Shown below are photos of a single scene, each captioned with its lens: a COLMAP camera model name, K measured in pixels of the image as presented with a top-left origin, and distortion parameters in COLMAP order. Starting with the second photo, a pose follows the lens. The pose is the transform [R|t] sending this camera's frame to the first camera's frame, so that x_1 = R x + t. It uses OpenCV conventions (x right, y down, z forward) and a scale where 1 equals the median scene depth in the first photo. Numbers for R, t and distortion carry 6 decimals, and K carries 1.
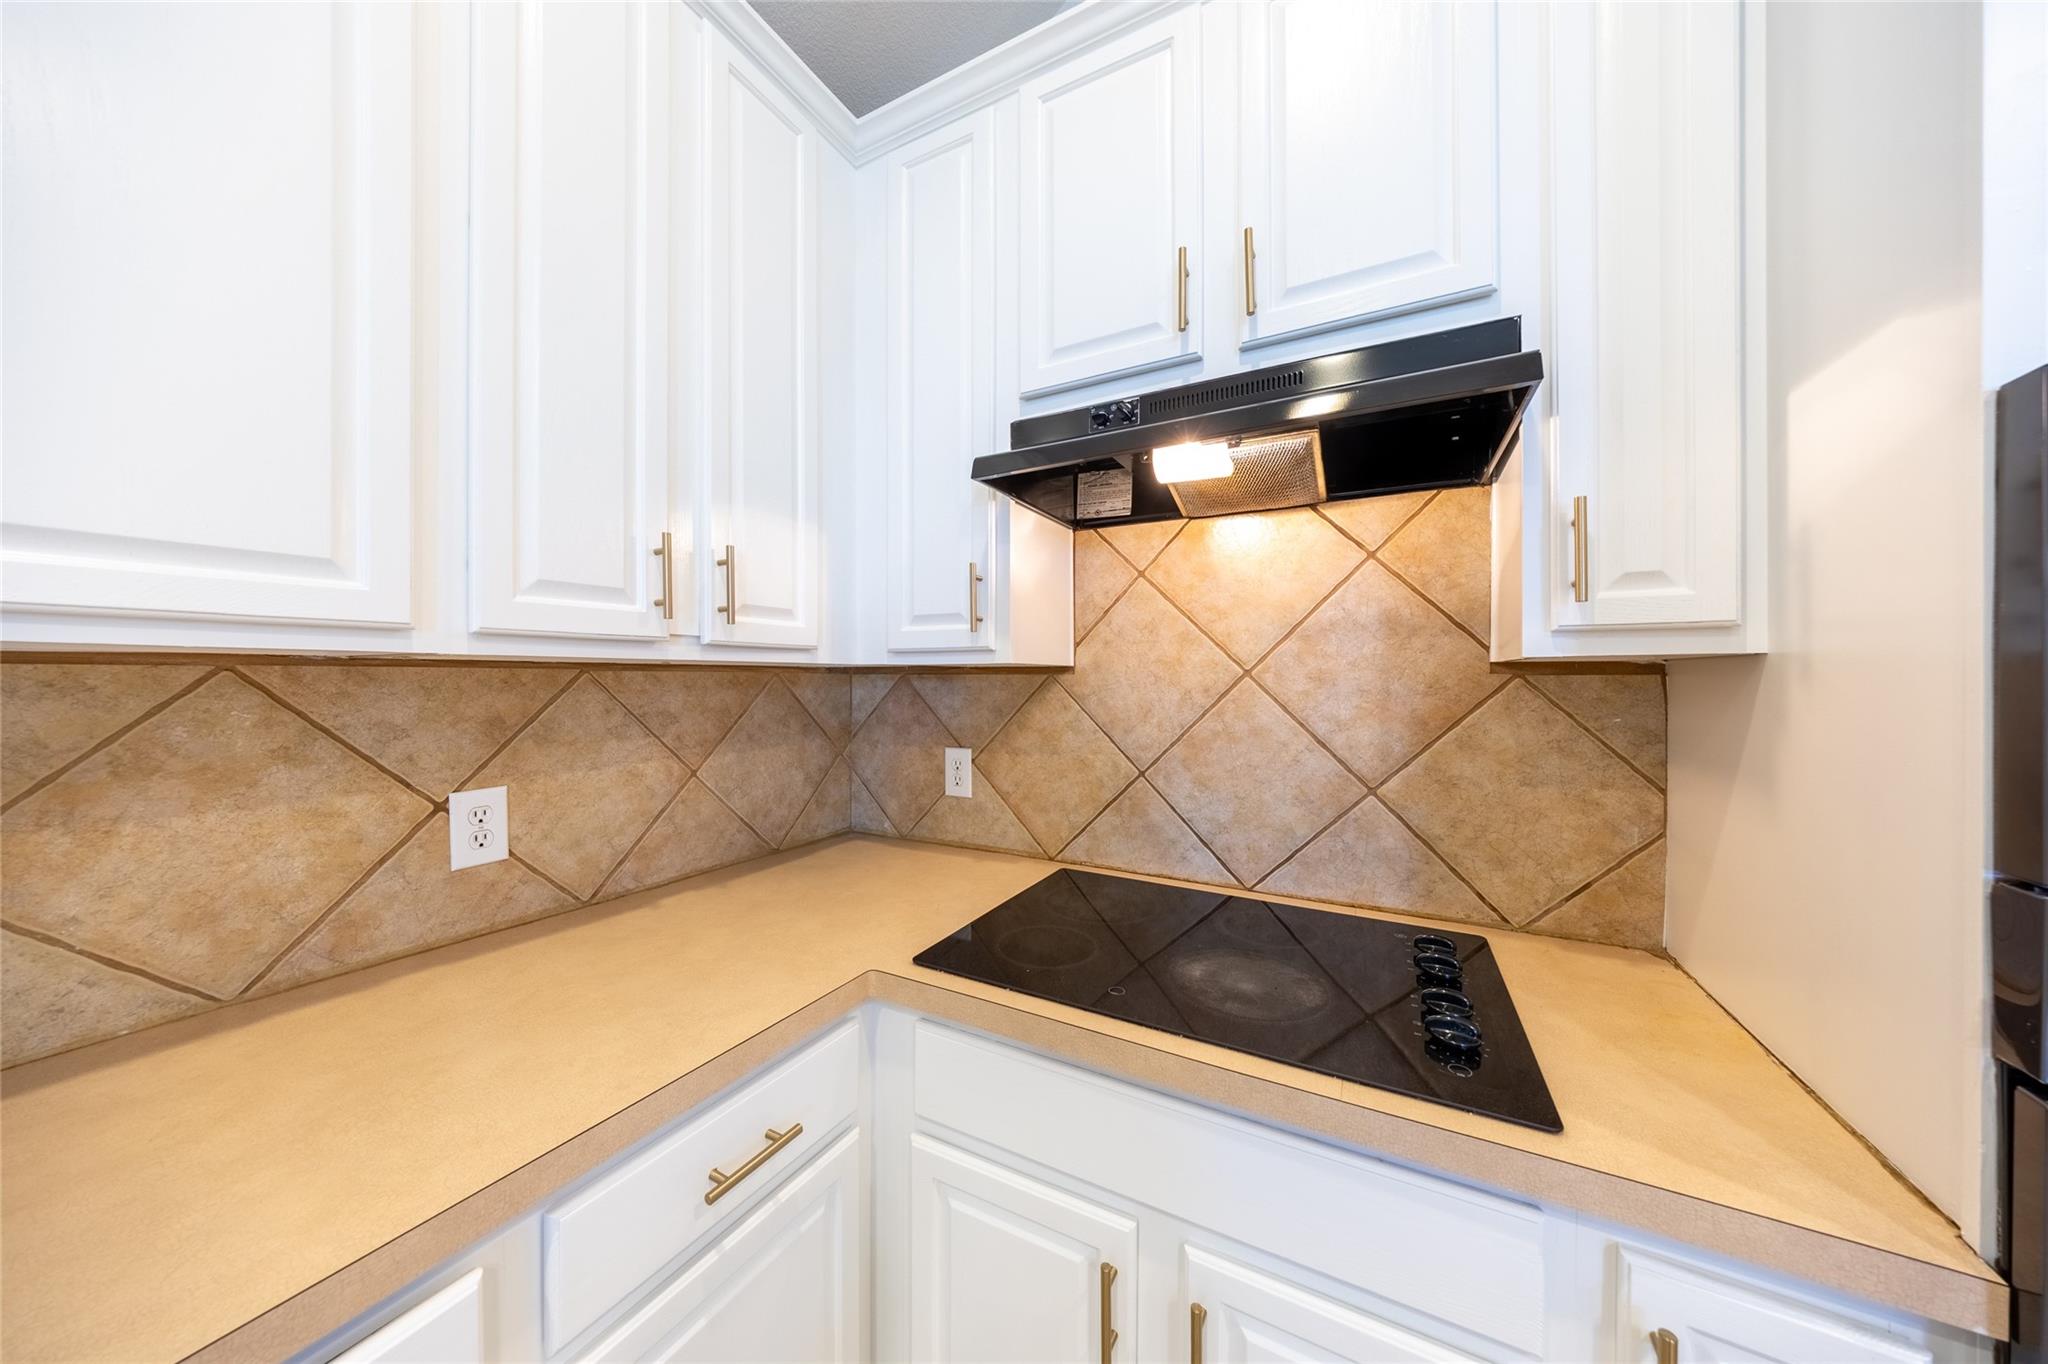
lens RADIAL K [[654.3, 0, 1025.8], [0, 654.3, 680.5], [0, 0, 1]] dist [-0.006025, -0.000373]
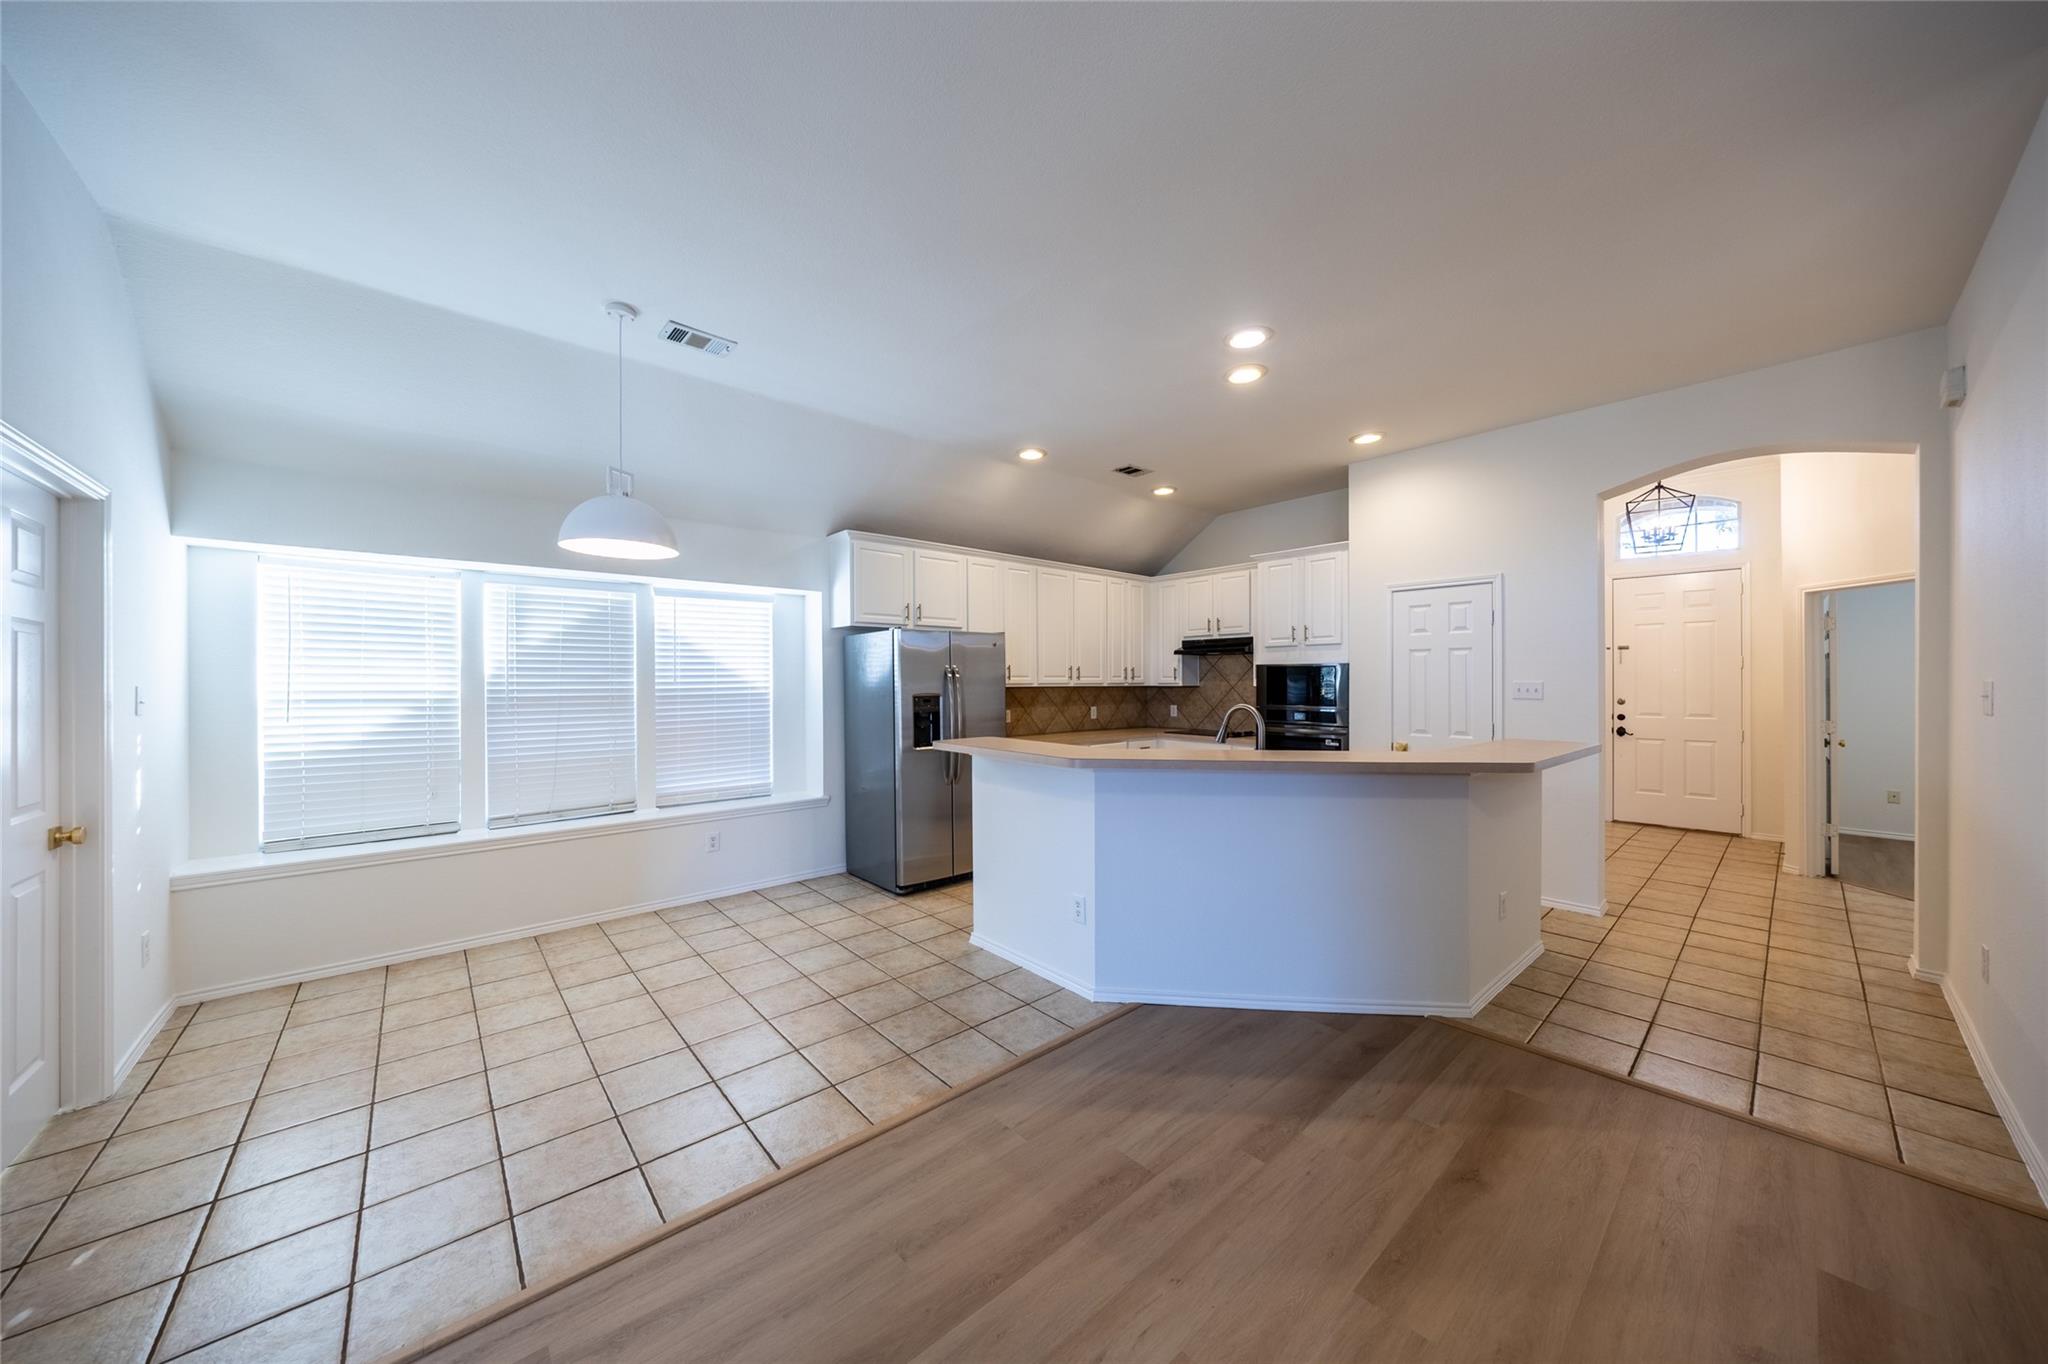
lens RADIAL K [[691.8, 0, 1014.6], [0, 691.8, 686.6], [0, 0, 1]] dist [-0.016428, 0.000668]
pose [[0.935561, -0.003680, -0.353145, 0.720836], [0.003843, 0.999993, -0.000240, -0.025527], [0.353143, -0.001133, 0.935568, -4.982558]]
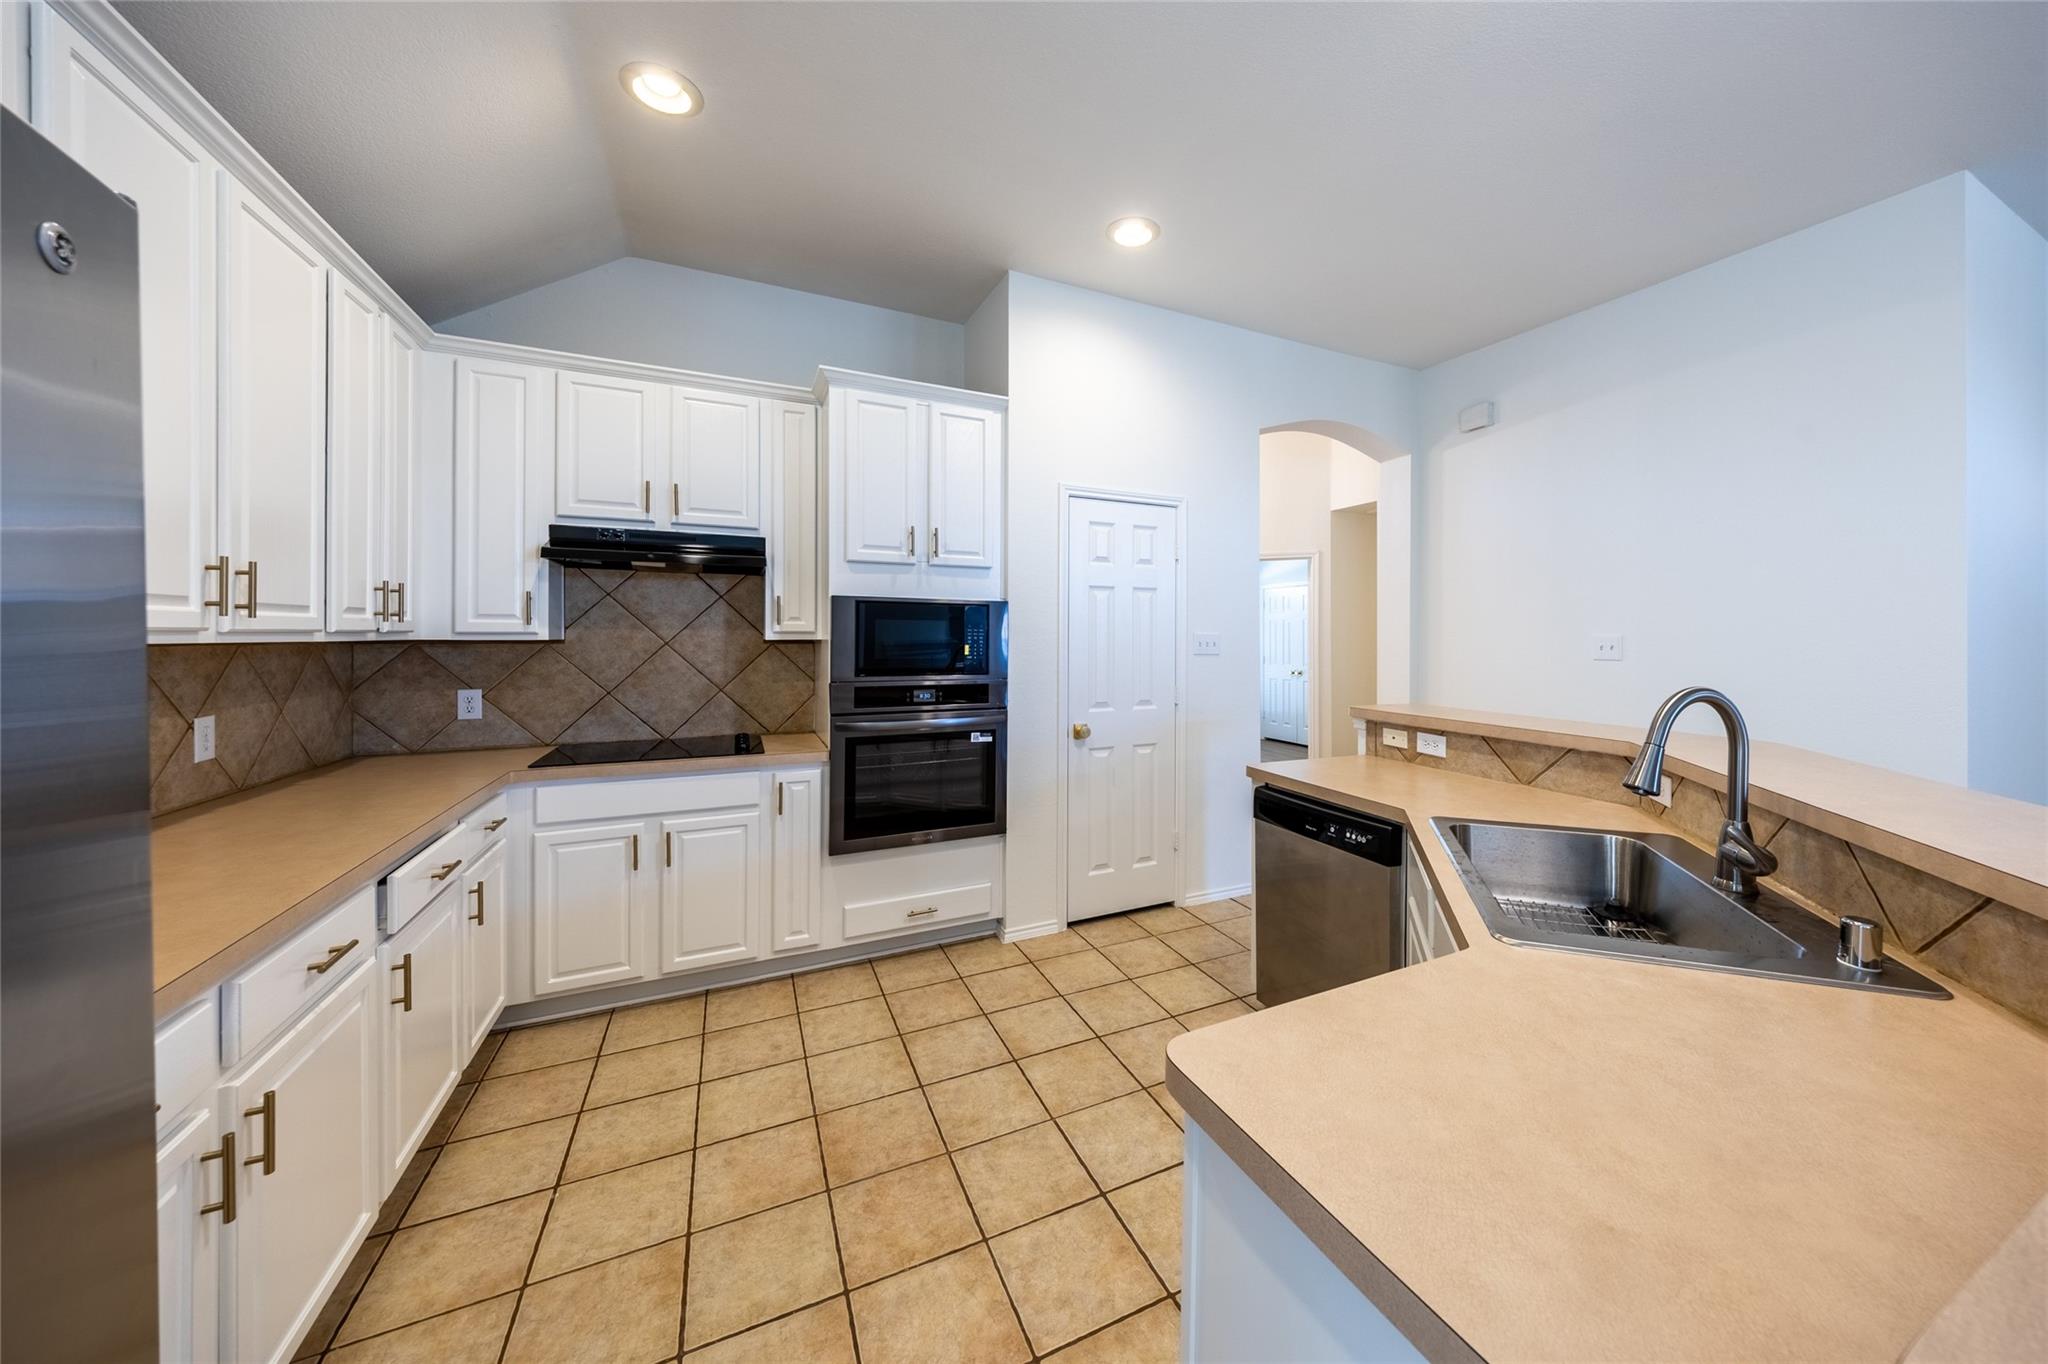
lens RADIAL K [[709.1, 0, 1087.9], [0, 709.1, 644.4], [0, 0, 1]] dist [-0.005300, 0.000358]
pose [[0.573038, -0.009850, 0.819469, -0.933255], [0.001193, 0.999937, 0.011185, -0.037629], [-0.819528, -0.005432, 0.573014, -1.795605]]
